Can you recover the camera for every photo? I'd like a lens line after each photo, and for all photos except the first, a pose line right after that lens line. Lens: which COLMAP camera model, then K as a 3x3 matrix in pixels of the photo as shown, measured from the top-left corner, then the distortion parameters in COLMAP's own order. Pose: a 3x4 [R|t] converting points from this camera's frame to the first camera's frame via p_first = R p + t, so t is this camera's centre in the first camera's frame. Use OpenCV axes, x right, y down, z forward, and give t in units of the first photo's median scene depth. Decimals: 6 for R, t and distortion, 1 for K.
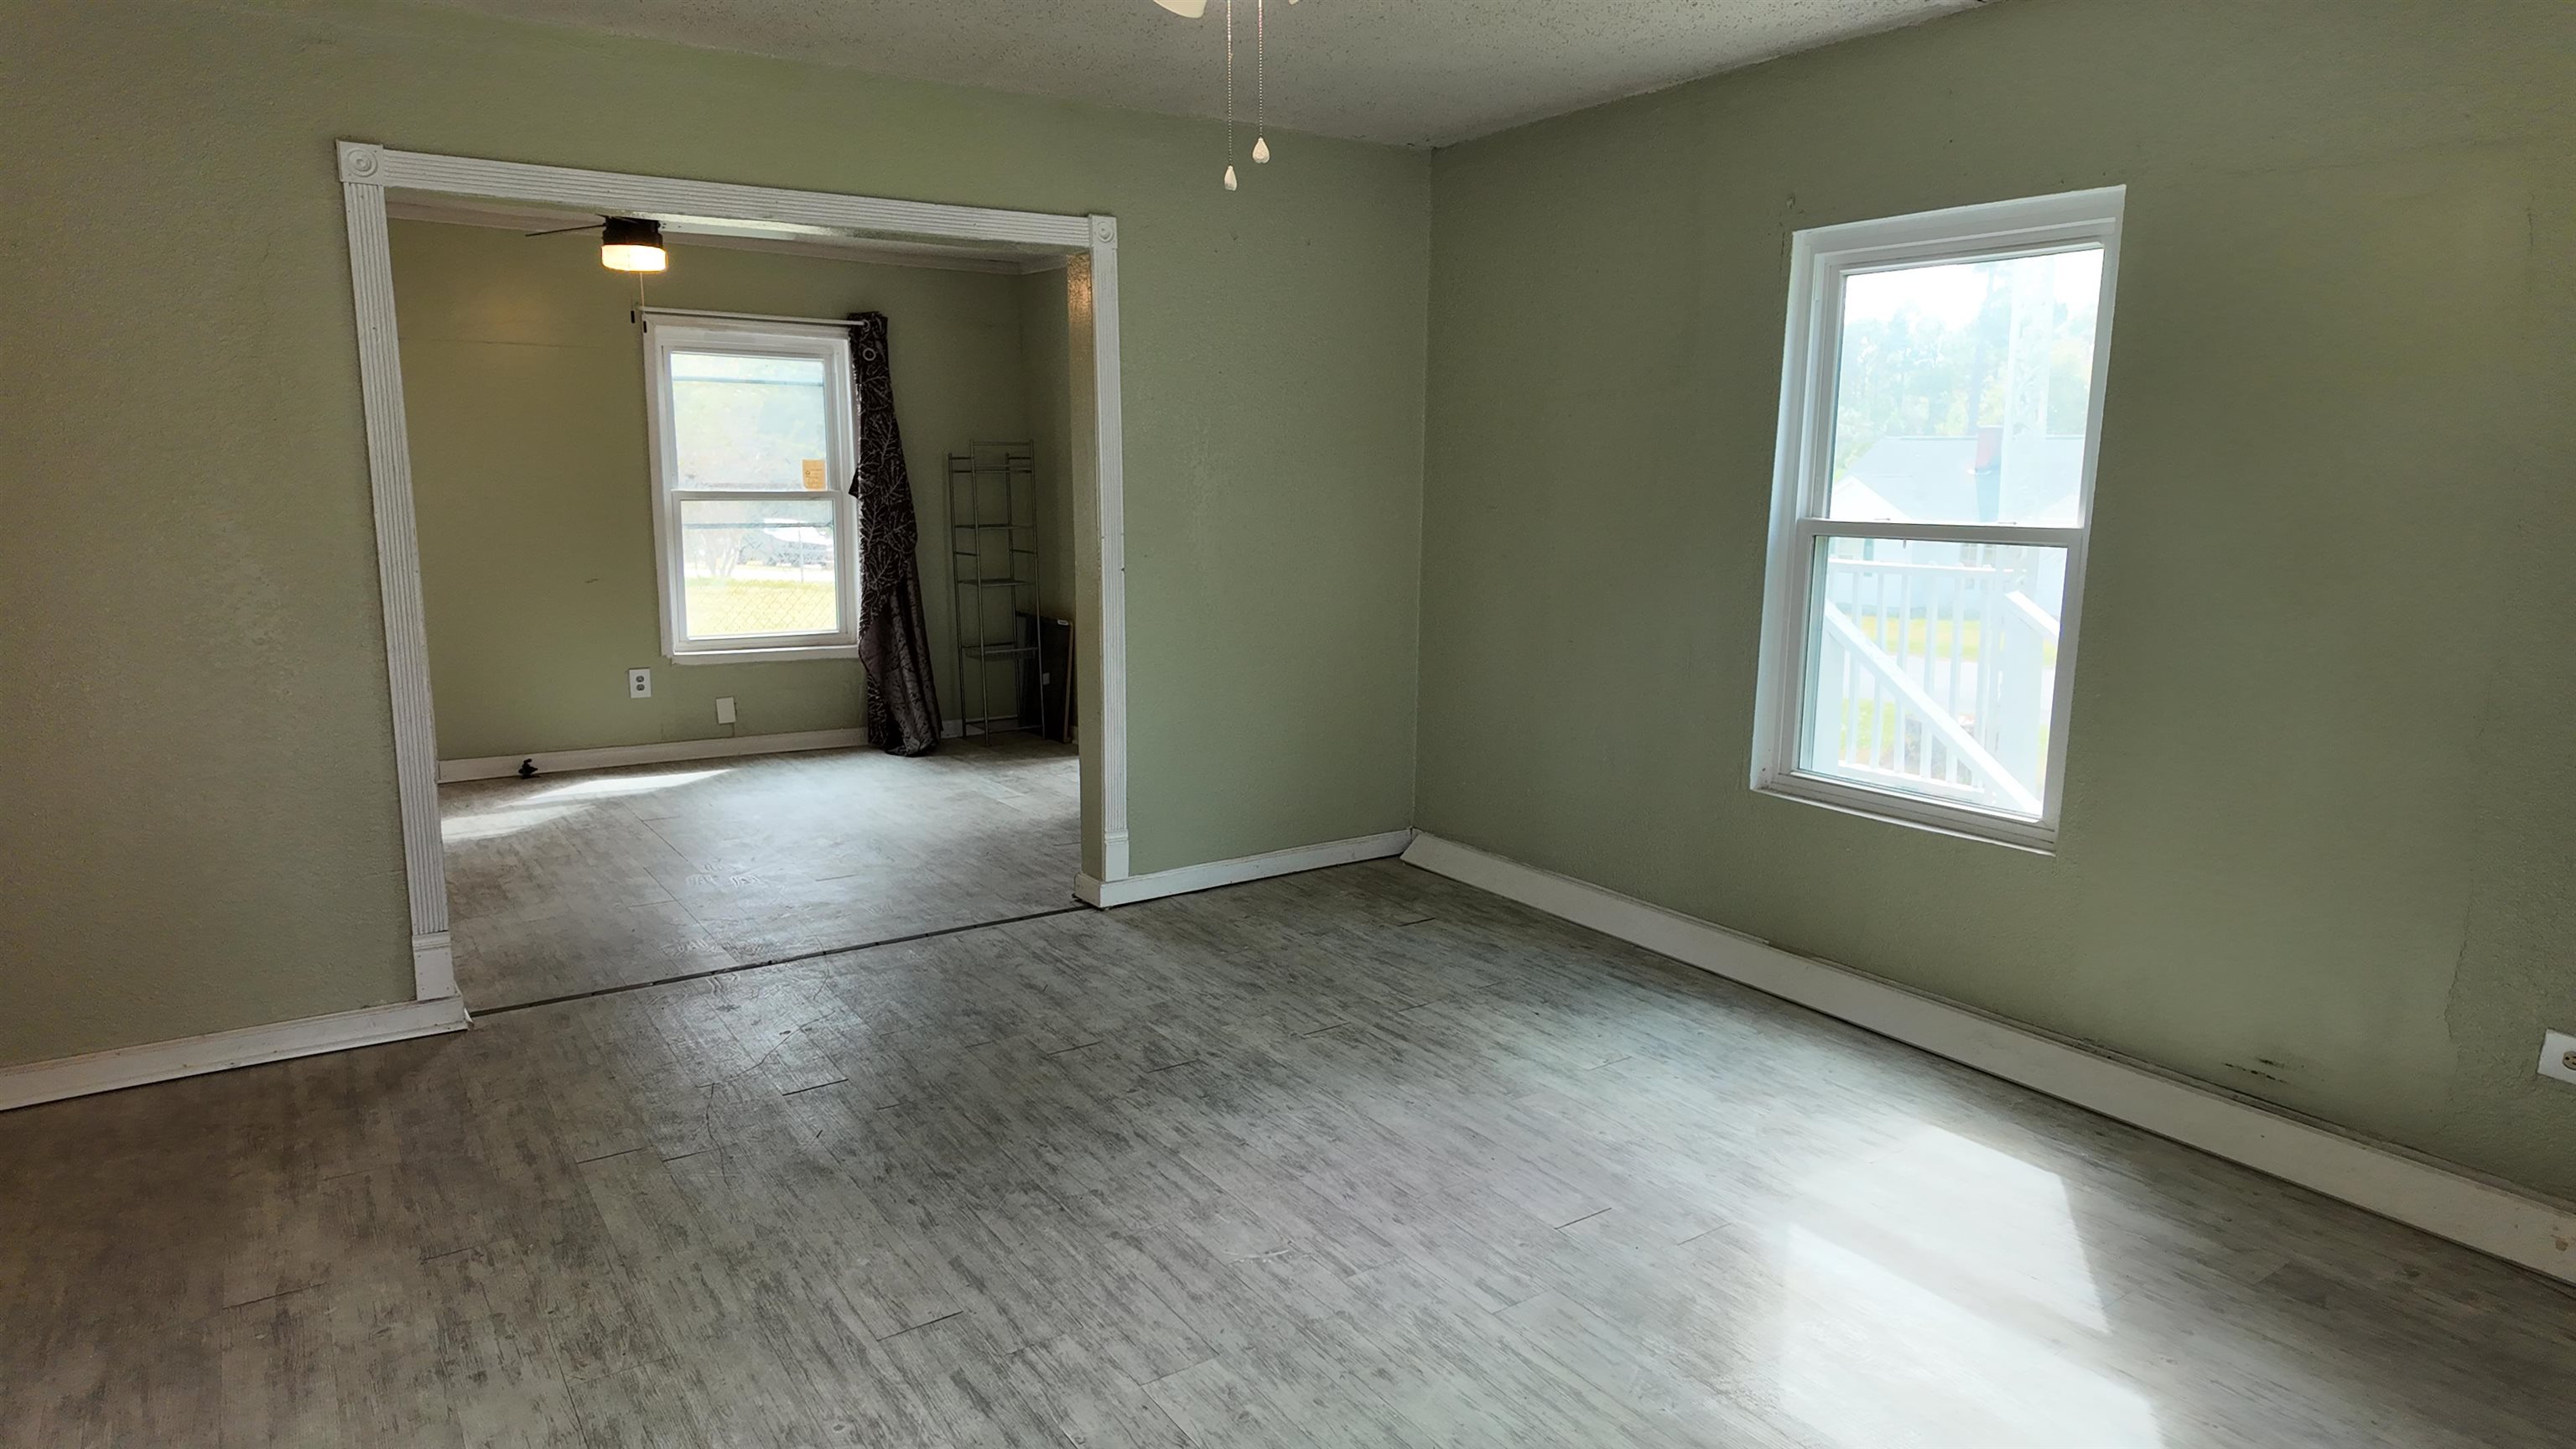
lens RADIAL K [[1514.2, 0, 1278.7], [0, 1514.2, 730.7], [0, 0, 1]] dist [0.028333, -0.023542]
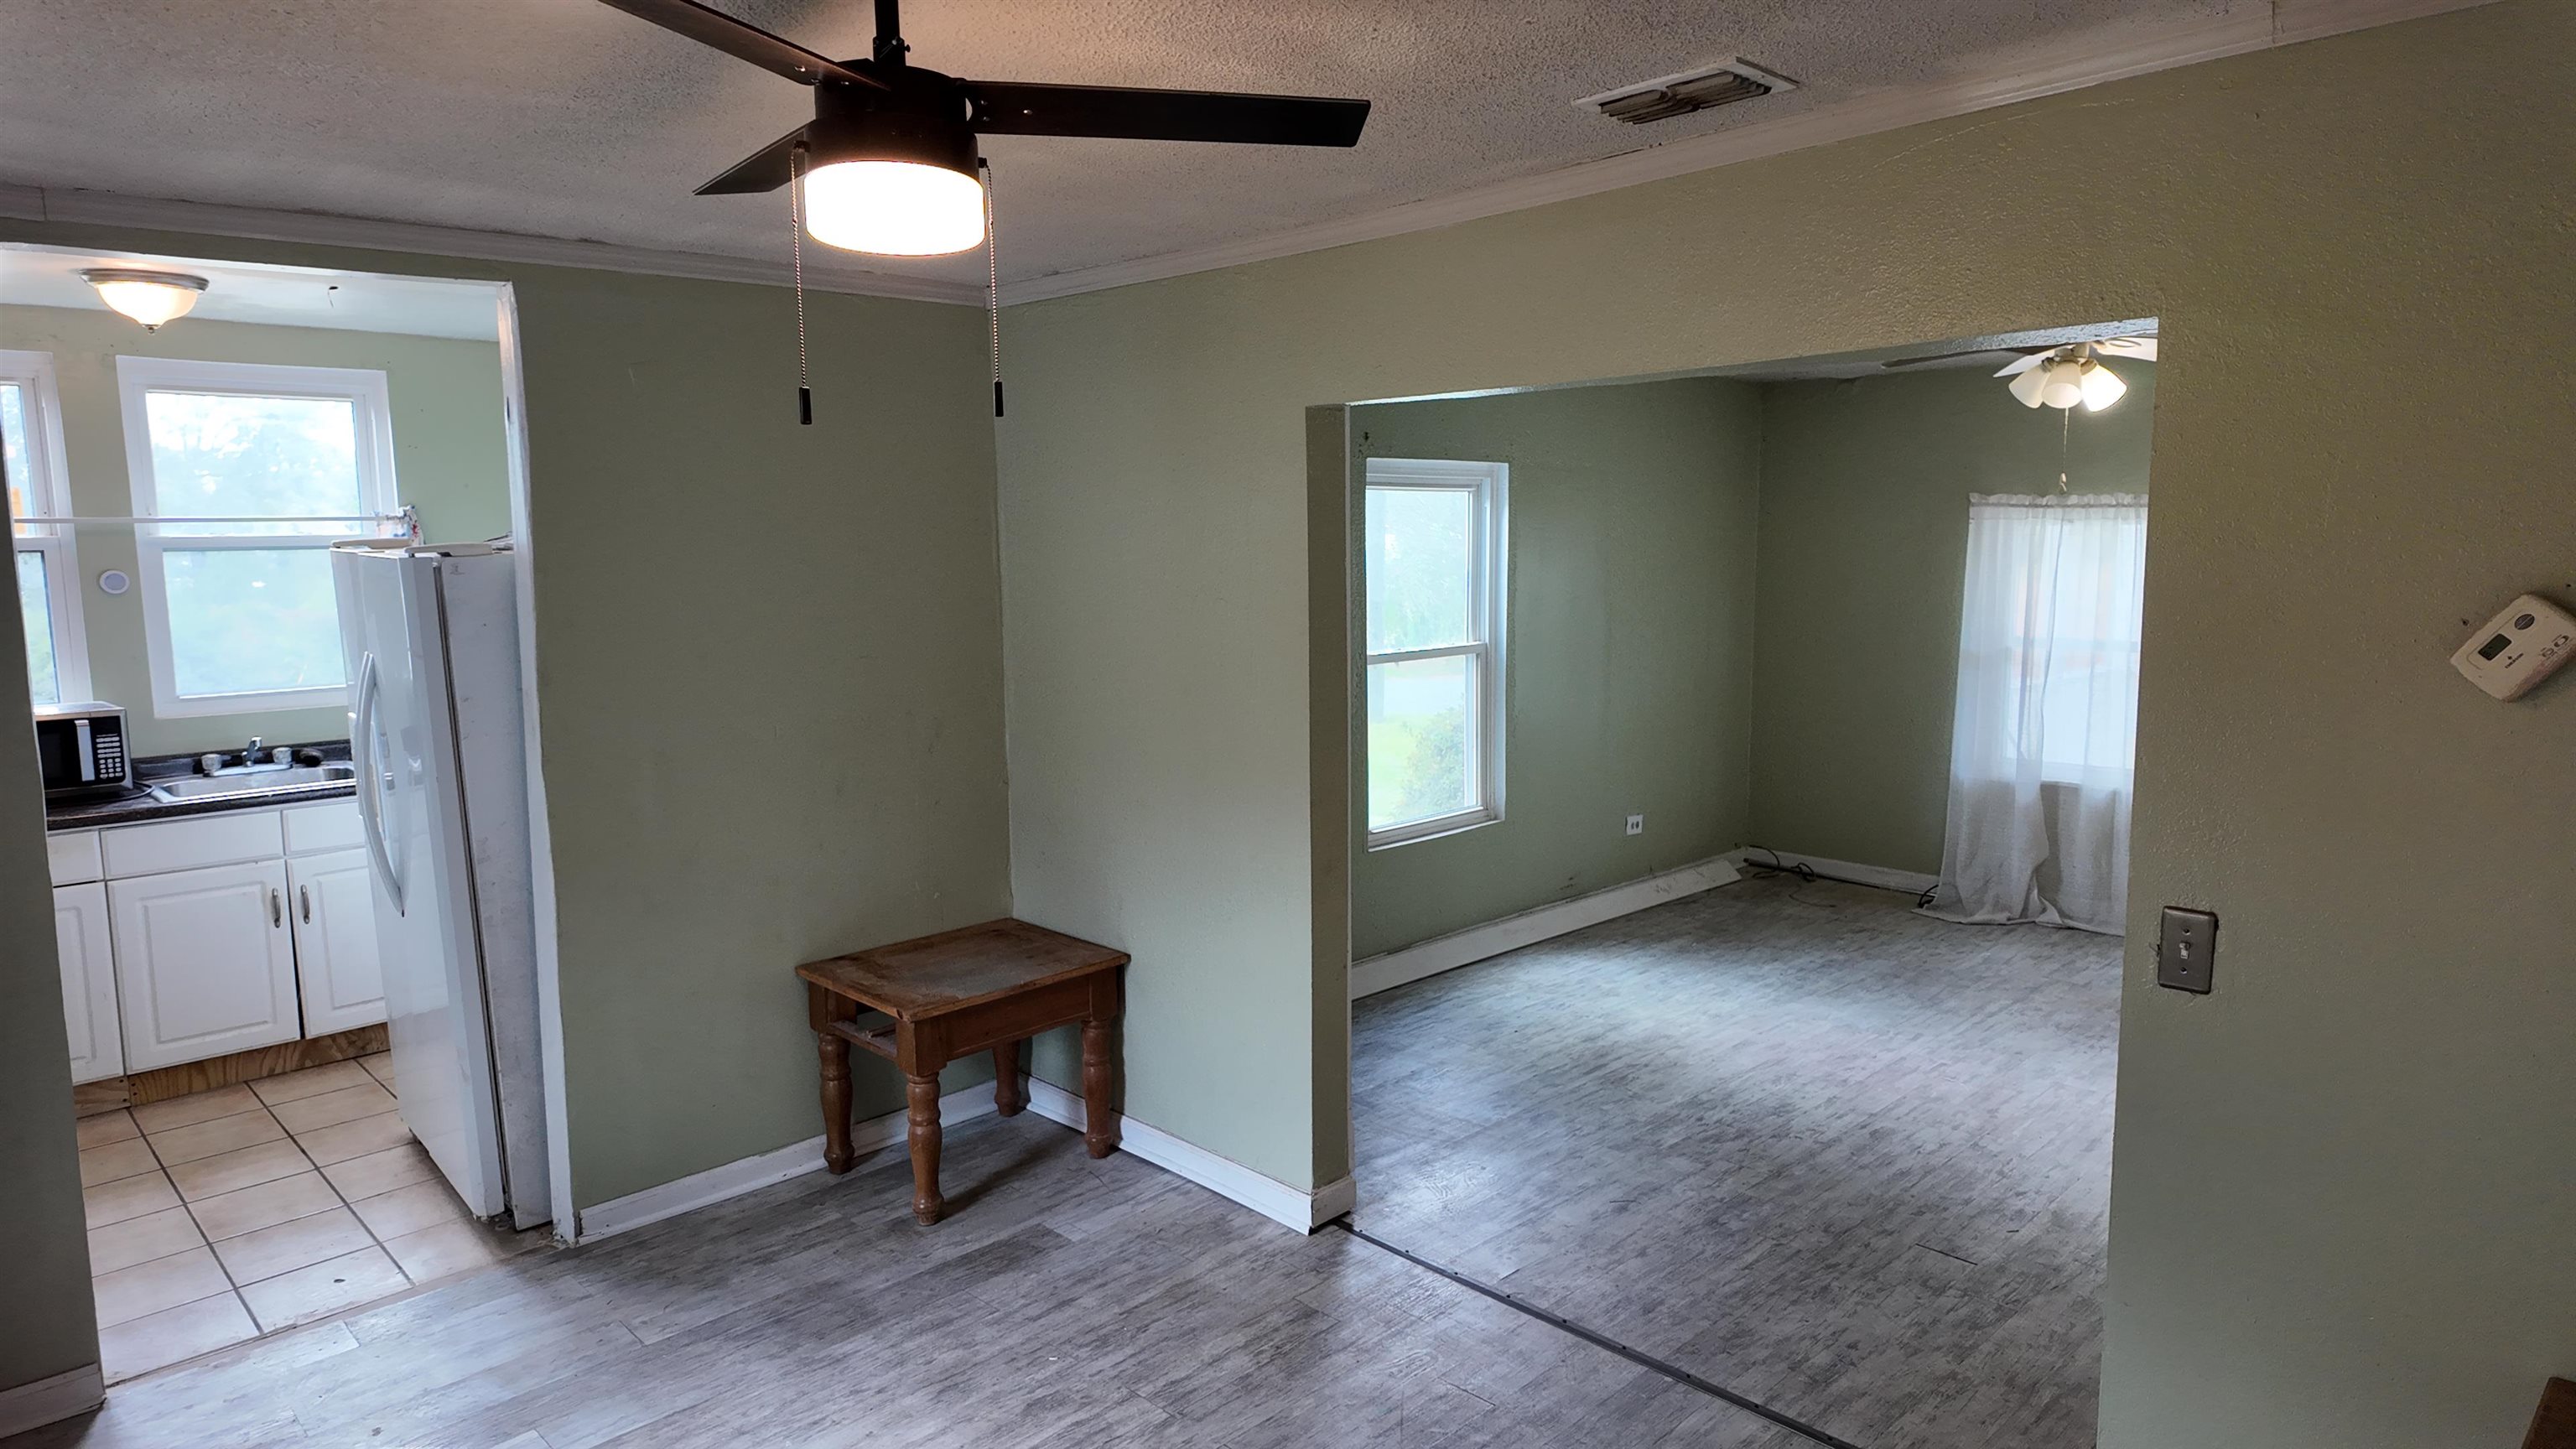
lens RADIAL K [[1514.2, 0, 1279.2], [0, 1514.2, 725.9], [0, 0, 1]] dist [0.028333, -0.023542]
pose [[-0.194301, -0.132053, 0.972013, -1.158628], [0.169983, 0.971374, 0.165945, -0.365891], [-0.966102, 0.197469, -0.166292, 1.509619]]
